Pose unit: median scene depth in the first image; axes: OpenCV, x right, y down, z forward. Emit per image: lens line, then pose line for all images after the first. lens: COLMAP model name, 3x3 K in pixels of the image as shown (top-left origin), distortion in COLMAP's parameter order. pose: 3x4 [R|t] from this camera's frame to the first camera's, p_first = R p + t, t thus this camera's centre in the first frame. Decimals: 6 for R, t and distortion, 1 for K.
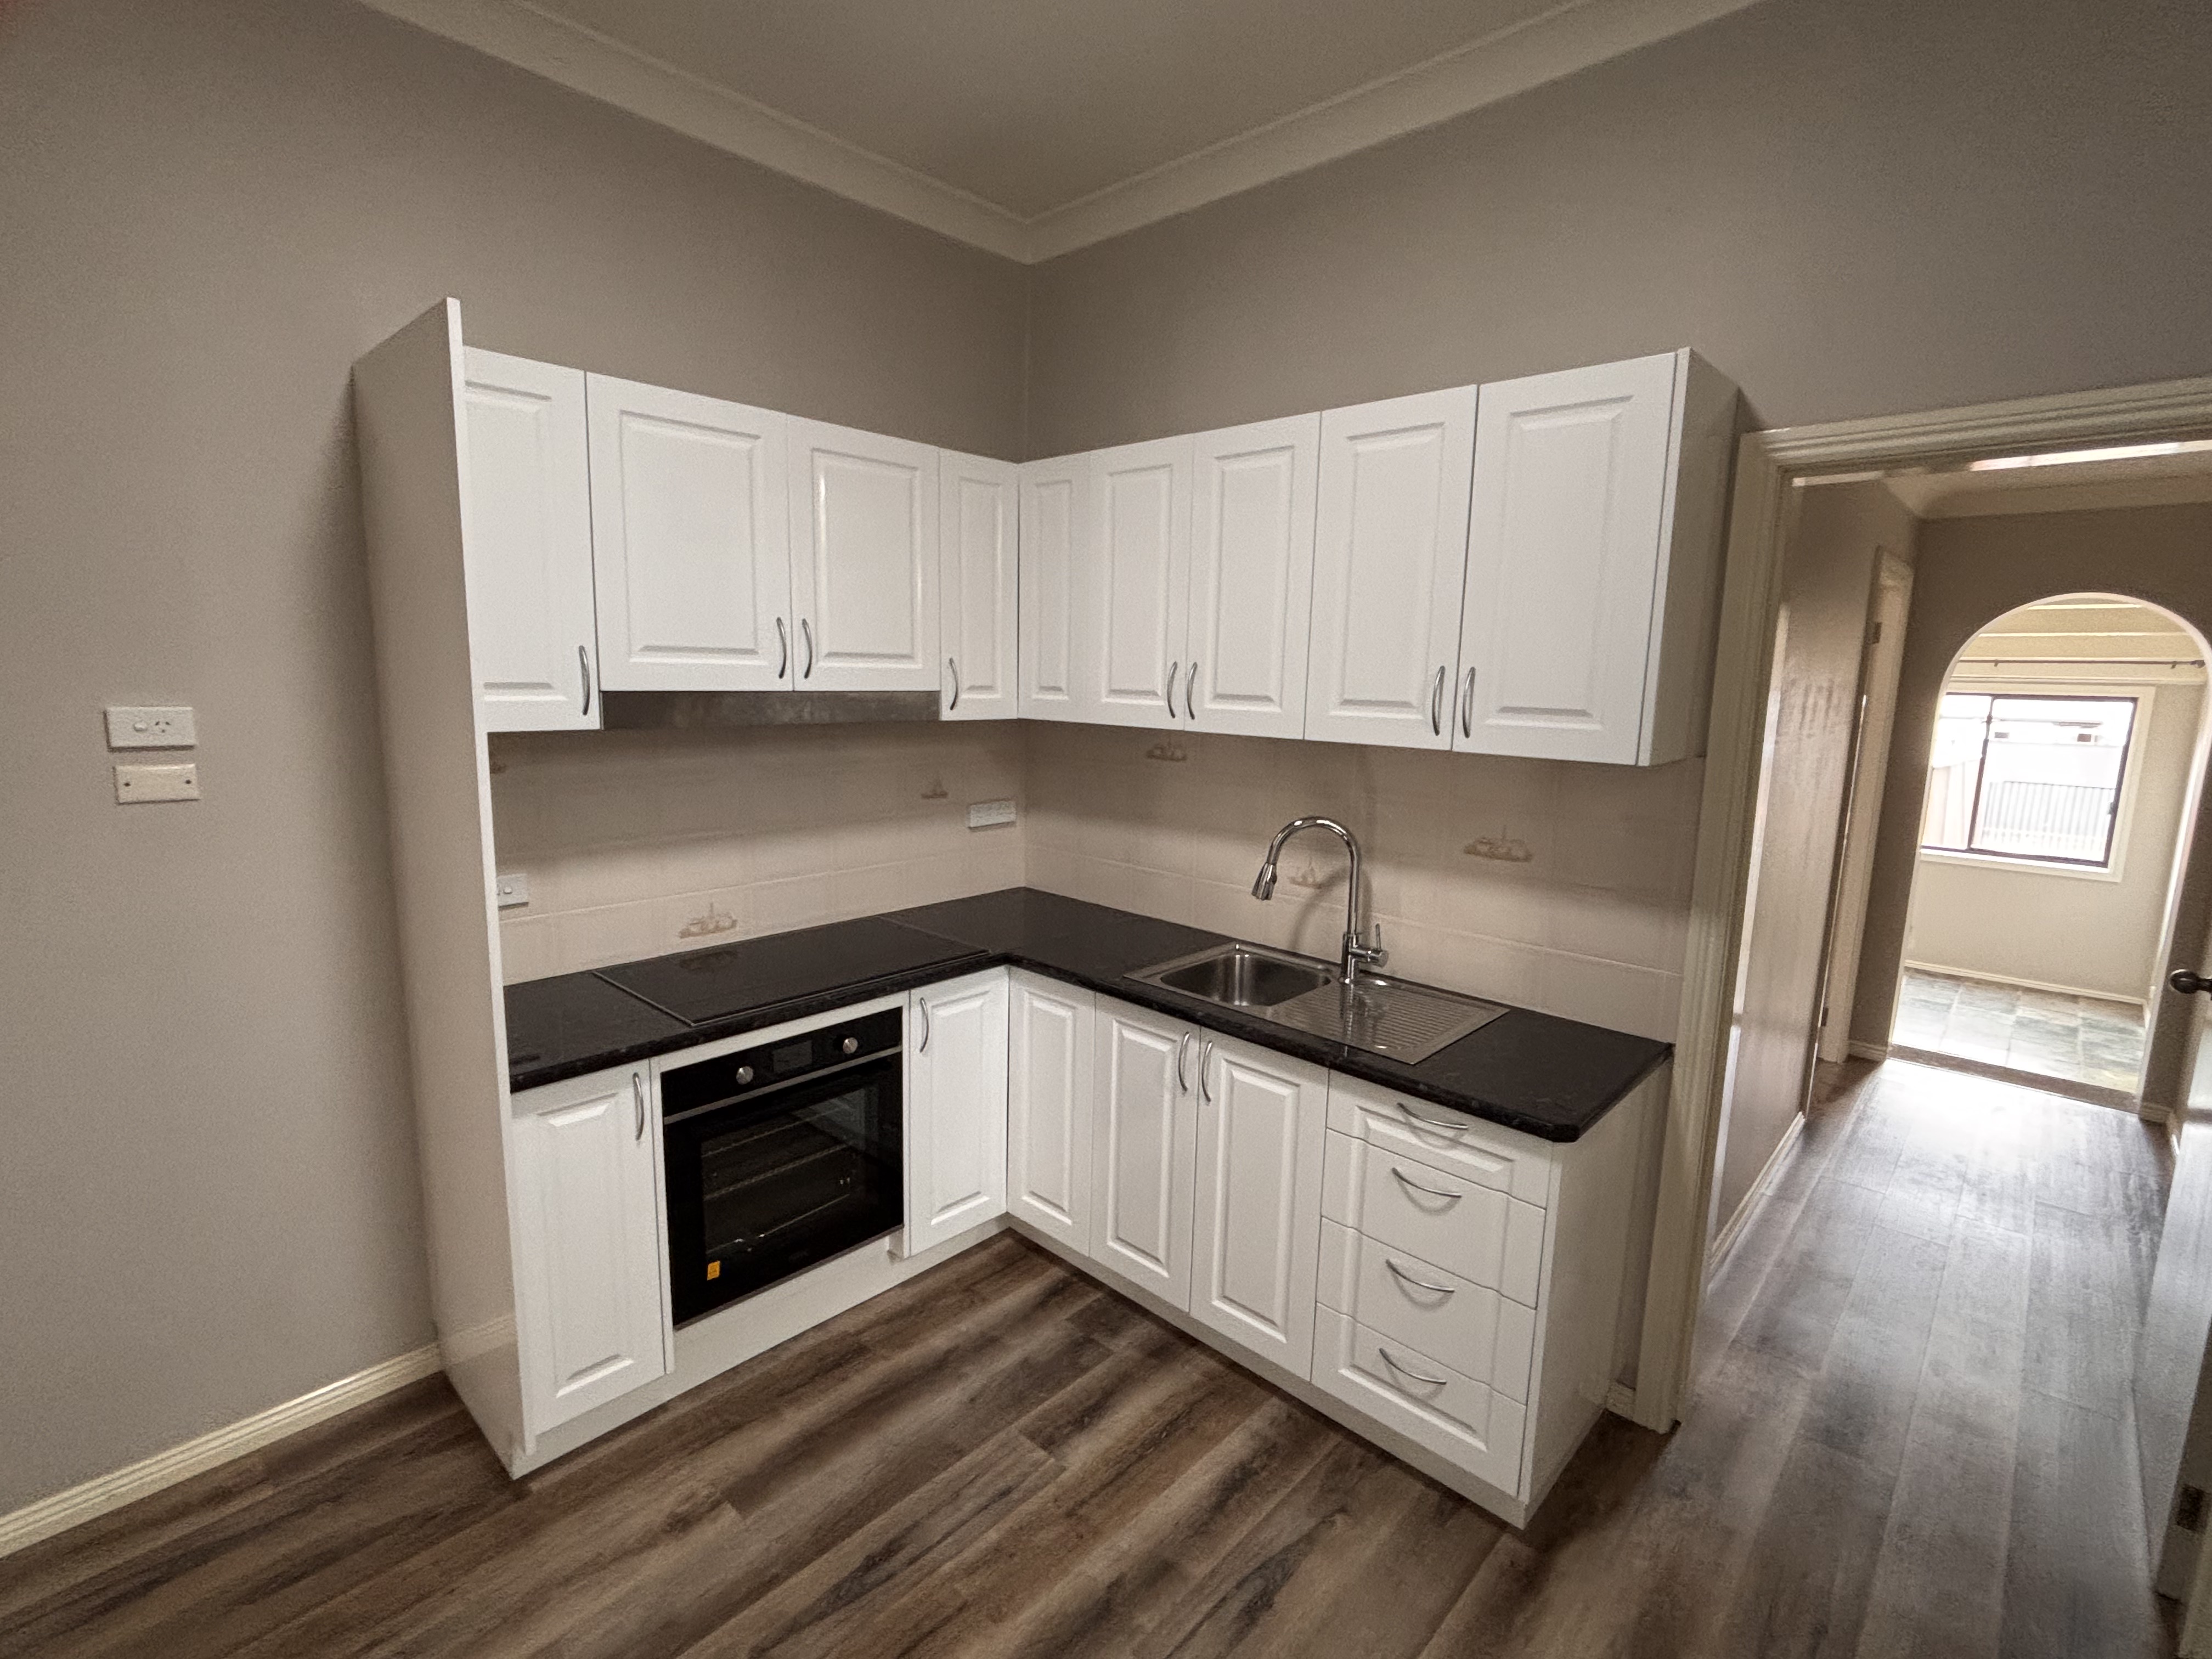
lens RADIAL K [[1021.9, 0, 1093.8], [0, 1021.9, 829.6], [0, 0, 1]] dist [0.005023, 0.000611]
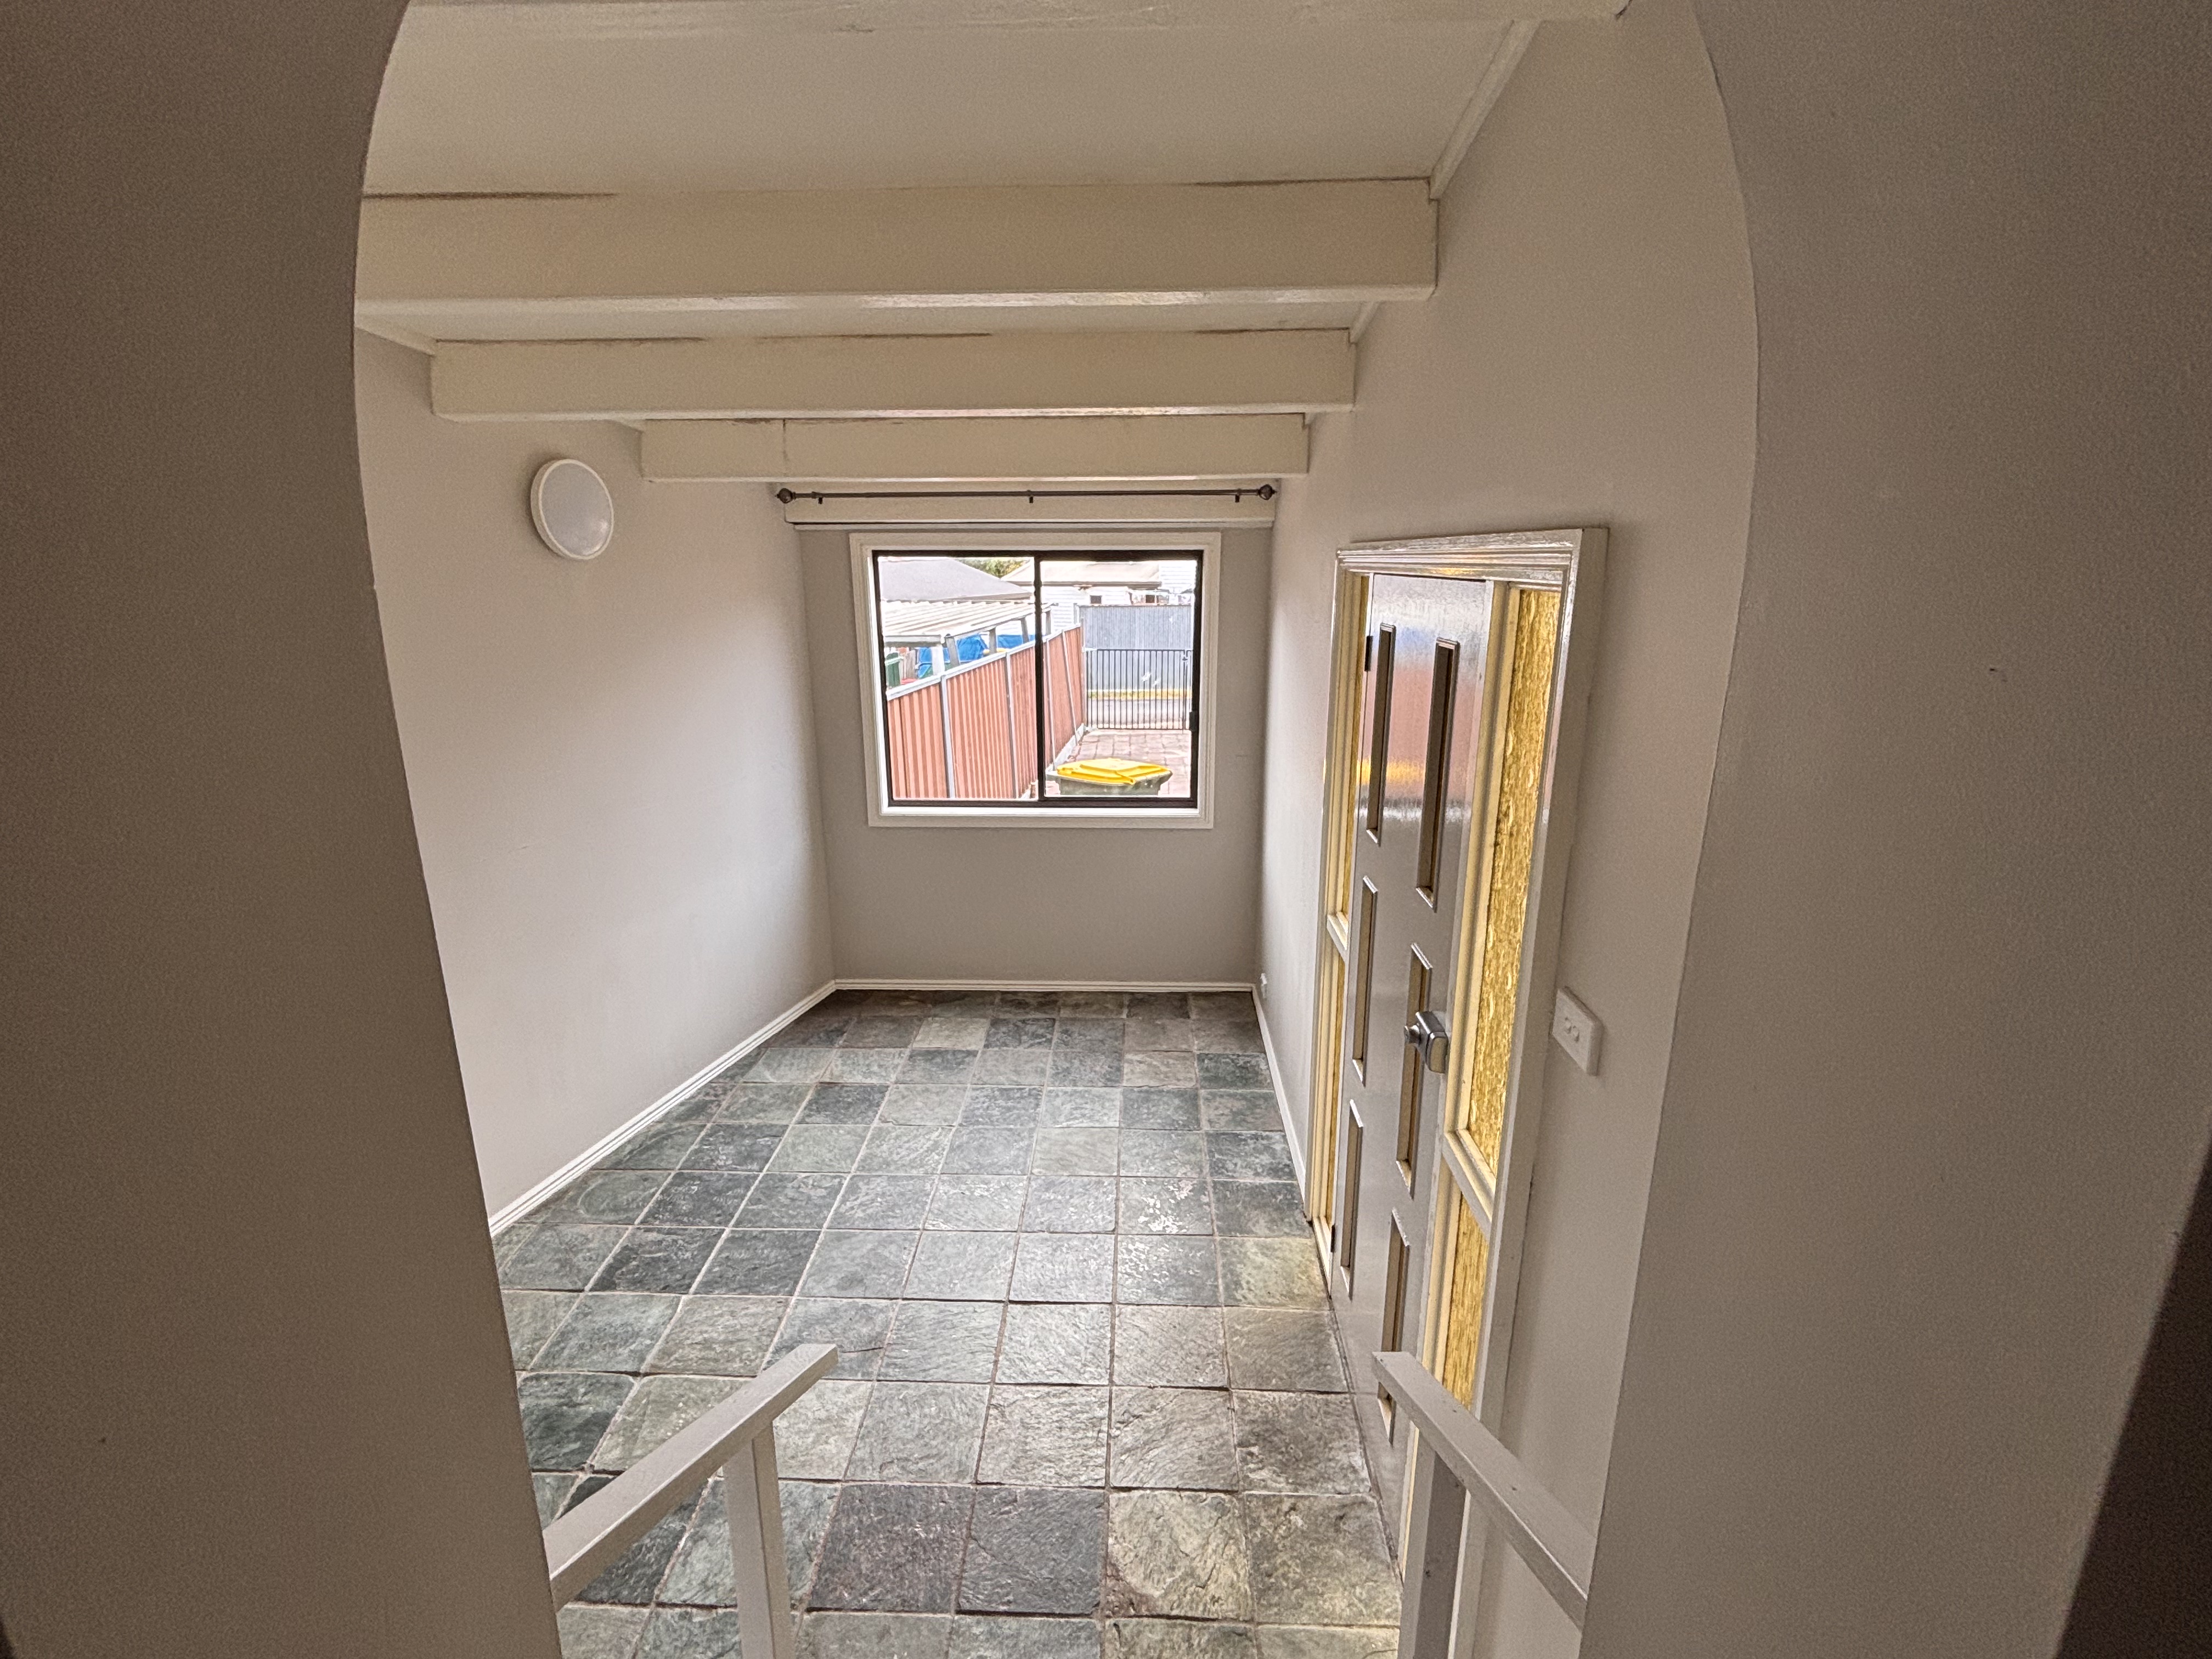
lens RADIAL K [[1021.9, 0, 1108.3], [0, 1021.9, 834.4], [0, 0, 1]] dist [0.005023, 0.000611]
pose [[0.746533, -0.196768, 0.635587, 0.506038], [0.123153, 0.979628, 0.158627, -0.060430], [-0.653852, -0.040145, 0.755557, 0.523047]]
